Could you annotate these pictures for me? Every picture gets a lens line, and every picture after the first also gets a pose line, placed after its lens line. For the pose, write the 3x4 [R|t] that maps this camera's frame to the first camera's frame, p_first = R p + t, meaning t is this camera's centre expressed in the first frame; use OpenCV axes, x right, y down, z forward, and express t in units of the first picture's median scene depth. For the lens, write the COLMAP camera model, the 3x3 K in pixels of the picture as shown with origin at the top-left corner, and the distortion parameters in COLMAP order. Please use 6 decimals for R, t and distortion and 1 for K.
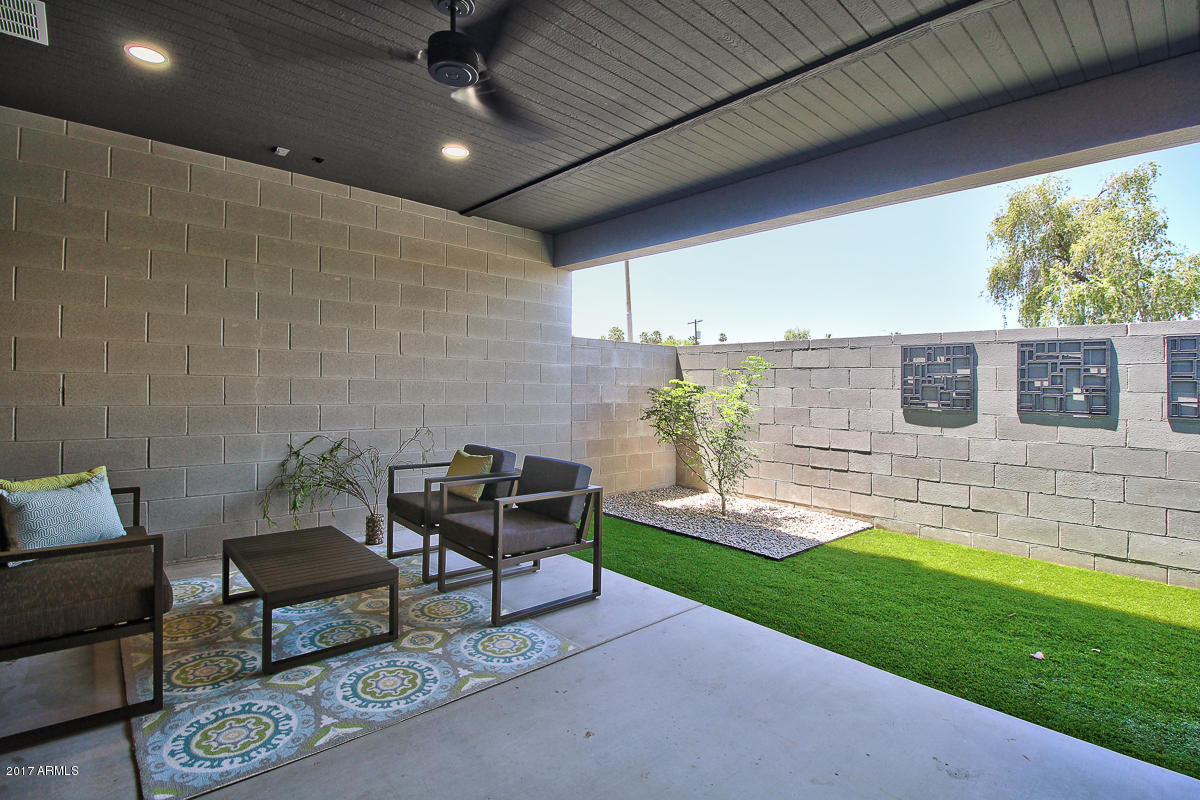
lens RADIAL K [[577.6, 0, 596.4], [0, 577.6, 402.1], [0, 0, 1]] dist [-0.010883, -0.006431]
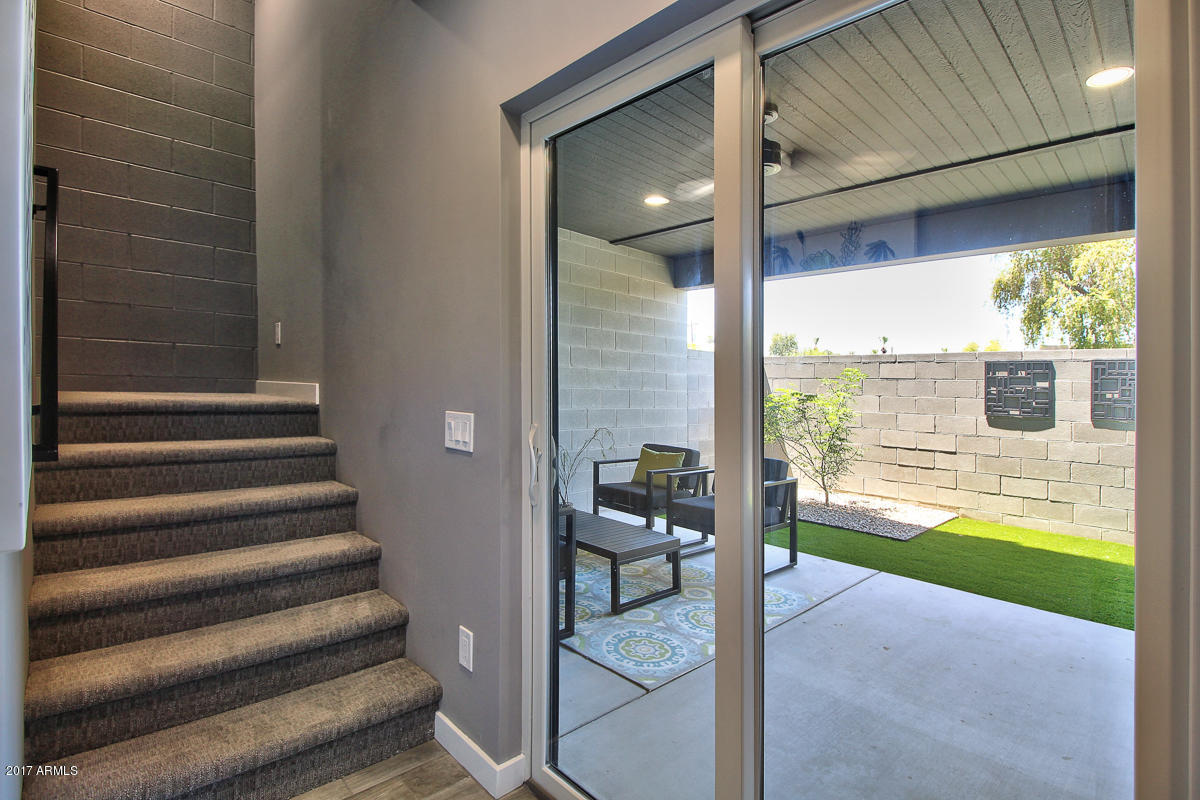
lens RADIAL K [[577.6, 0, 598.1], [0, 577.6, 402.8], [0, 0, 1]] dist [-0.010883, -0.006431]
pose [[0.999695, 0.007366, 0.023591, -0.296486], [-0.007346, 0.999973, -0.000909, -0.007156], [-0.023598, 0.000736, 0.999721, -0.154271]]
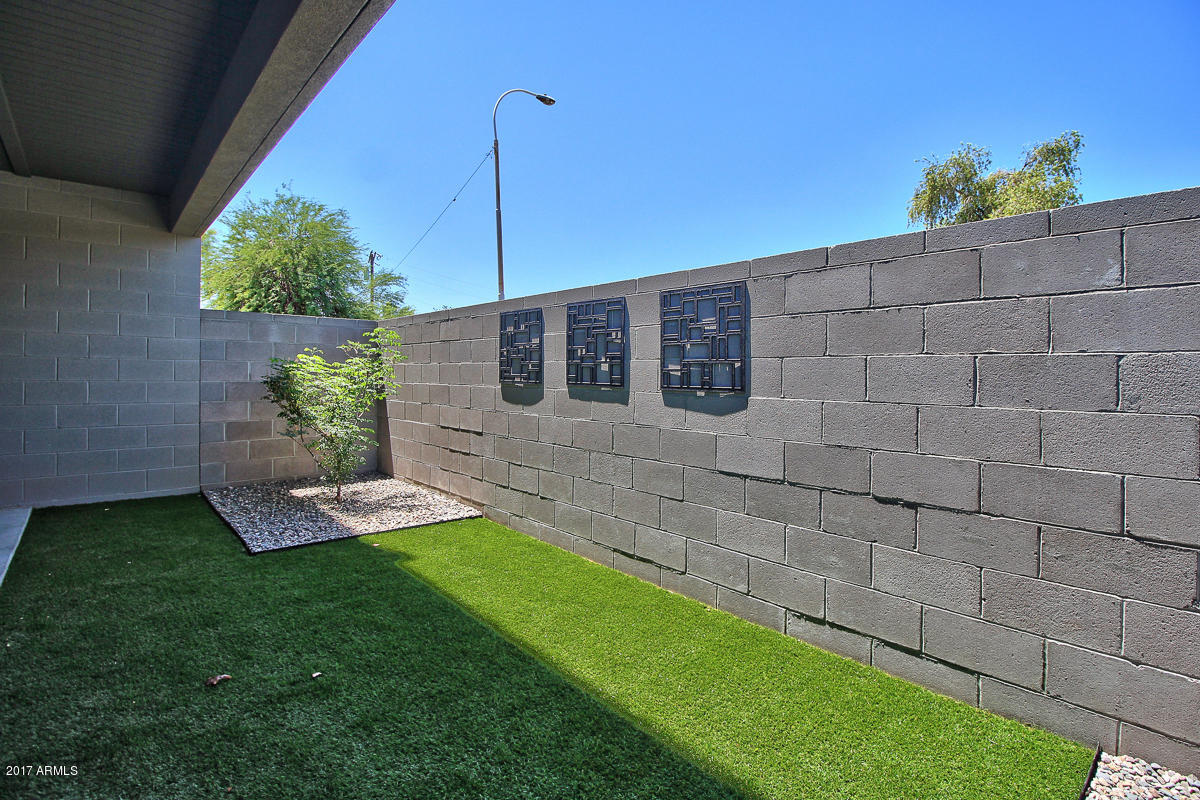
lens RADIAL K [[577.6, 0, 604.3], [0, 577.6, 396.2], [0, 0, 1]] dist [-0.010883, -0.006431]
pose [[0.999937, -0.004445, -0.010340, 0.732273], [0.004549, 0.999939, 0.010049, 0.023653], [0.010295, -0.010095, 0.999896, 0.111980]]
